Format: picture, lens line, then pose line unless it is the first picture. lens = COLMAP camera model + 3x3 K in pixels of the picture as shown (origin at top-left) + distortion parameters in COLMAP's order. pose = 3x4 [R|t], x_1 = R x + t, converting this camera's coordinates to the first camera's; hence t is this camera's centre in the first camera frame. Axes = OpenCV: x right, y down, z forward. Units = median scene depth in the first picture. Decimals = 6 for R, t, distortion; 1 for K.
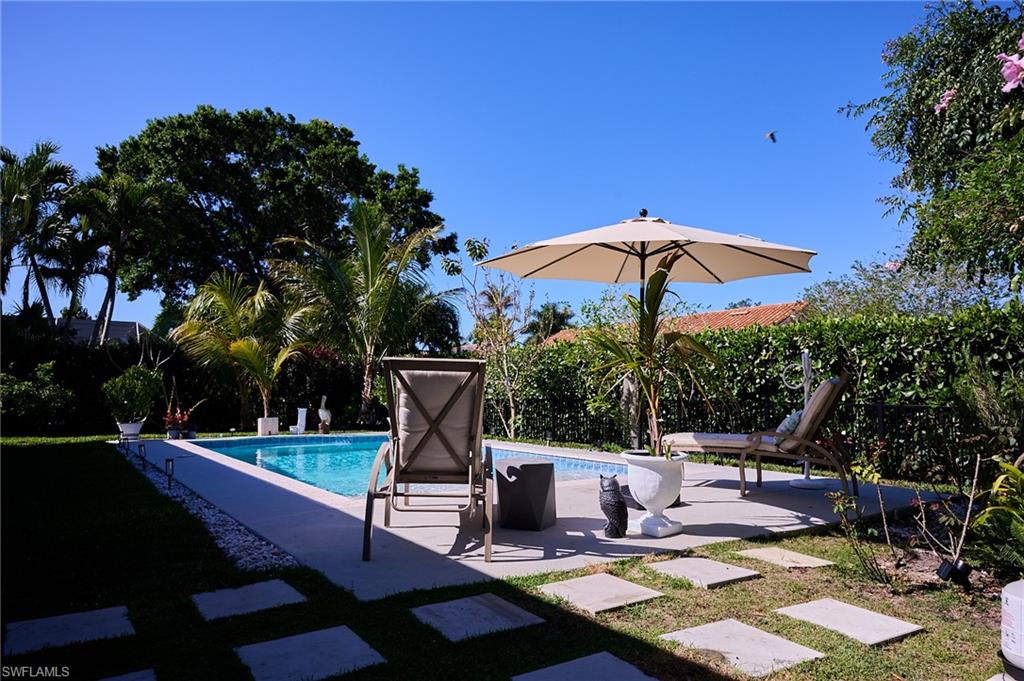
lens RADIAL K [[679.1, 0, 542.1], [0, 679.1, 339.5], [0, 0, 1]] dist [-0.002166, 0.002341]
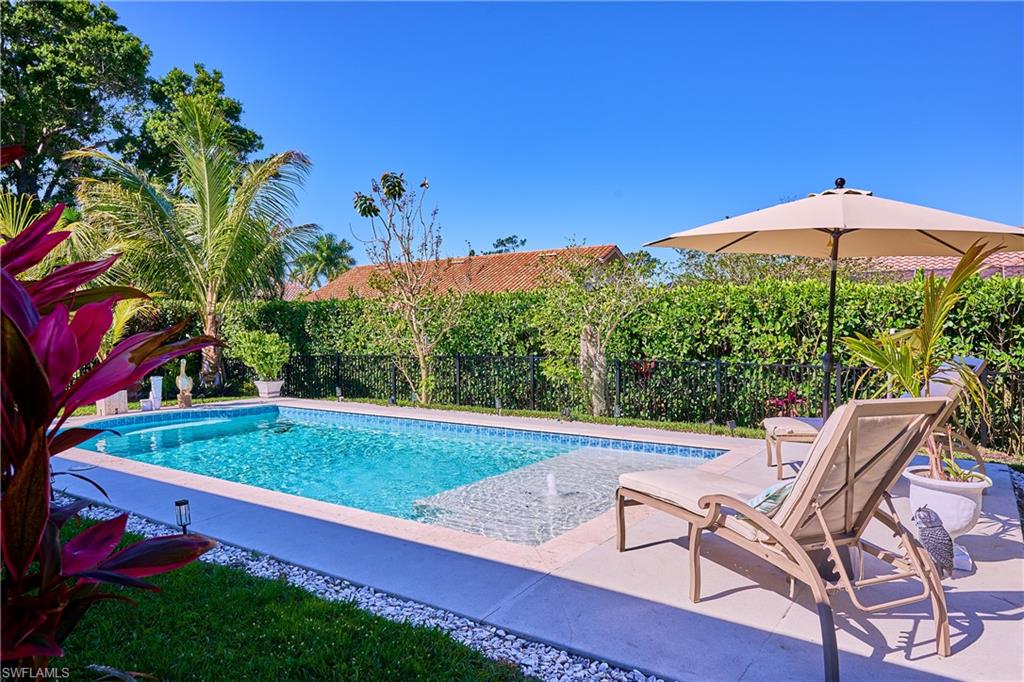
lens RADIAL K [[679.1, 0, 542.1], [0, 679.1, 340.0], [0, 0, 1]] dist [-0.002166, 0.002341]
pose [[0.941562, -0.013079, 0.336586, -0.197413], [-0.020069, 0.995293, 0.094813, -0.024565], [-0.336242, -0.096027, 0.936867, 0.118949]]
